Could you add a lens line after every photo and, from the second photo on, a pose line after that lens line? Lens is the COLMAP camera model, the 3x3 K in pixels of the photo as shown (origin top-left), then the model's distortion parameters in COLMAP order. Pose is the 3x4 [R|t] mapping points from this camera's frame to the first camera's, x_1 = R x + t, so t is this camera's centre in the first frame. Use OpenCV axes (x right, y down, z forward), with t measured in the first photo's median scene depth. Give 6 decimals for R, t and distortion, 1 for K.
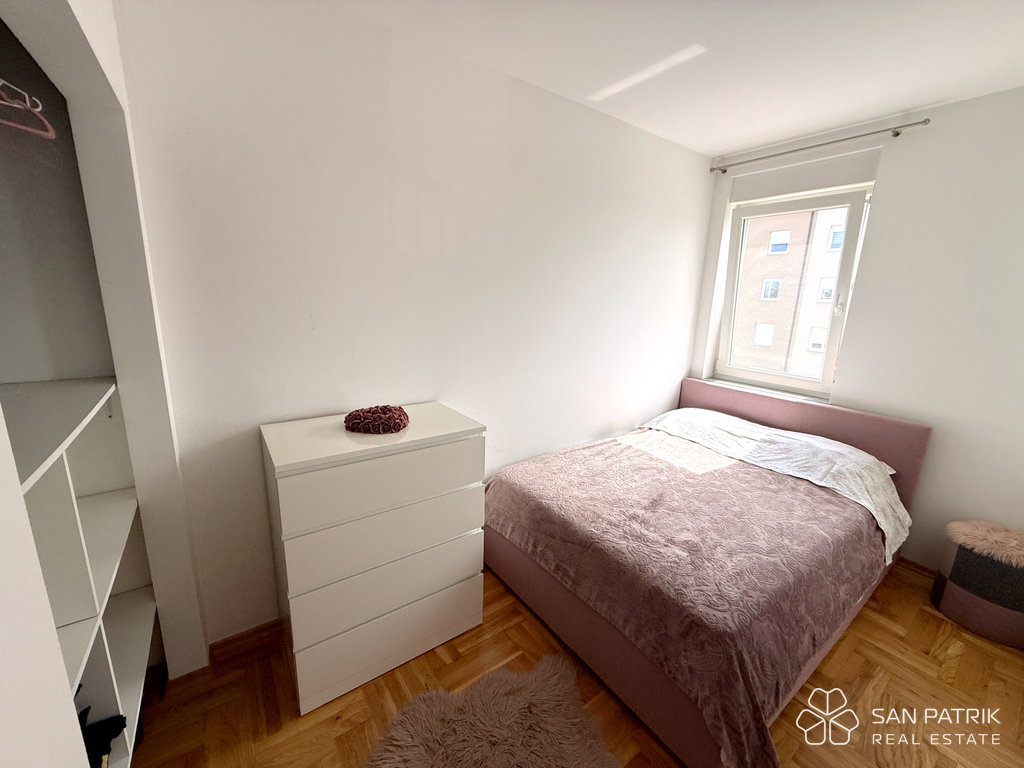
lens RADIAL K [[409.4, 0, 508.2], [0, 409.4, 382.3], [0, 0, 1]] dist [-0.000491, 0.000665]
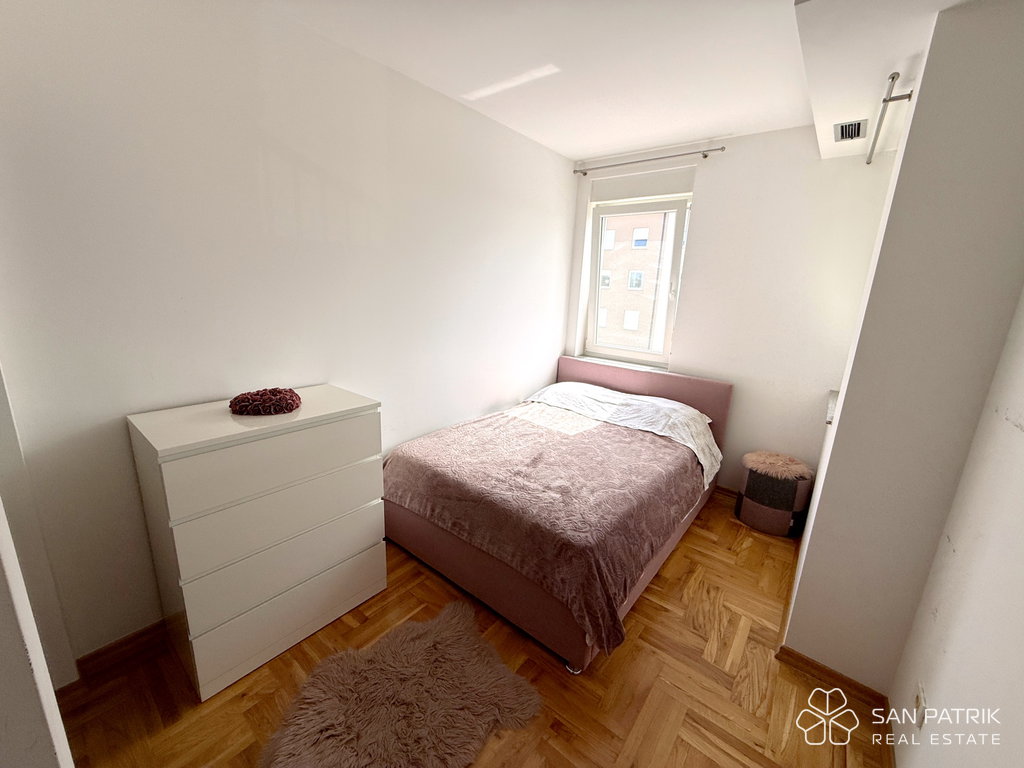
lens RADIAL K [[409.4, 0, 508.5], [0, 409.4, 382.9], [0, 0, 1]] dist [-0.000491, 0.000665]
pose [[0.965479, -0.050888, 0.255460, -0.001960], [0.043524, 0.998460, 0.034402, 0.028565], [-0.256818, -0.022095, 0.966207, -0.093448]]
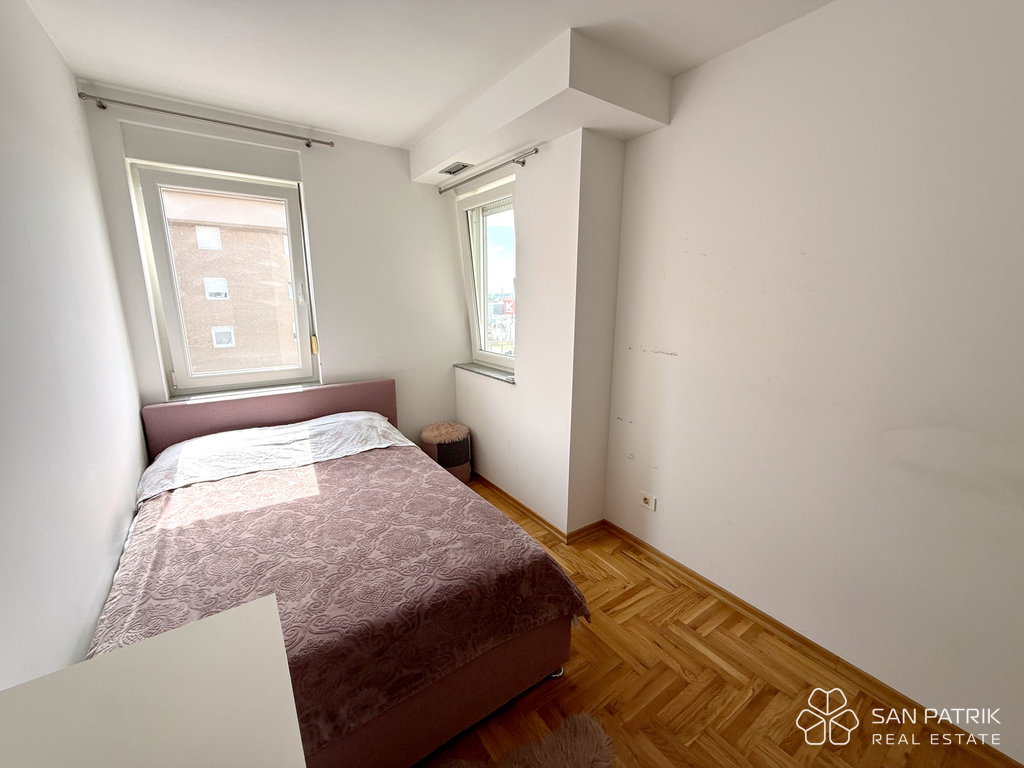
lens RADIAL K [[409.4, 0, 508.9], [0, 409.4, 382.4], [0, 0, 1]] dist [-0.000491, 0.000665]
pose [[0.018102, -0.242468, 0.969990, -0.345836], [0.211633, 0.949097, 0.233296, -0.130802], [-0.977182, 0.201059, 0.068495, 0.543856]]
